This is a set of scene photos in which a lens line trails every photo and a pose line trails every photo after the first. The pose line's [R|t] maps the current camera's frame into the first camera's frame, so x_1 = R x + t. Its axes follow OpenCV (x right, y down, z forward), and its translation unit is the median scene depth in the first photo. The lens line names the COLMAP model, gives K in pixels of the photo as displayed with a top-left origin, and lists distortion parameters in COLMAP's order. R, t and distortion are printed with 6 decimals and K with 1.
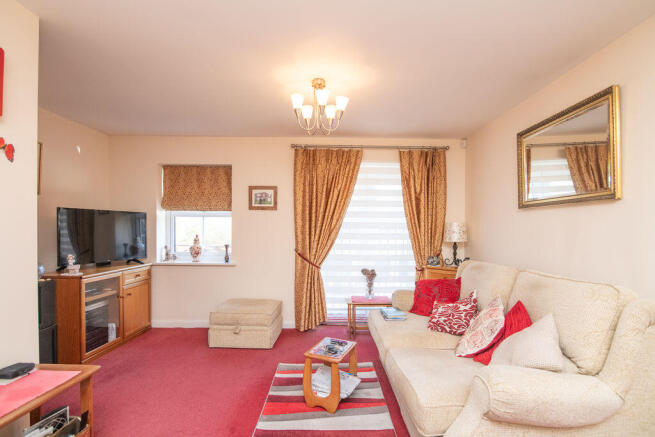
lens RADIAL K [[320.0, 0, 328.5], [0, 320.0, 228.1], [0, 0, 1]] dist [-0.000896, 0.000017]
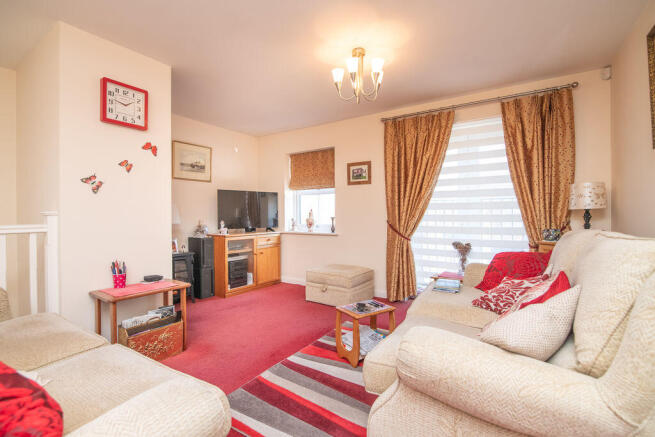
lens RADIAL K [[311.7, 0, 327.5], [0, 311.7, 218.5], [0, 0, 1]] dist [-0.010068, -0.000068]
pose [[0.823923, -0.006722, -0.566662, 0.305528], [0.008834, 0.999960, 0.000982, 0.056784], [0.566633, -0.005815, 0.823950, 0.074285]]
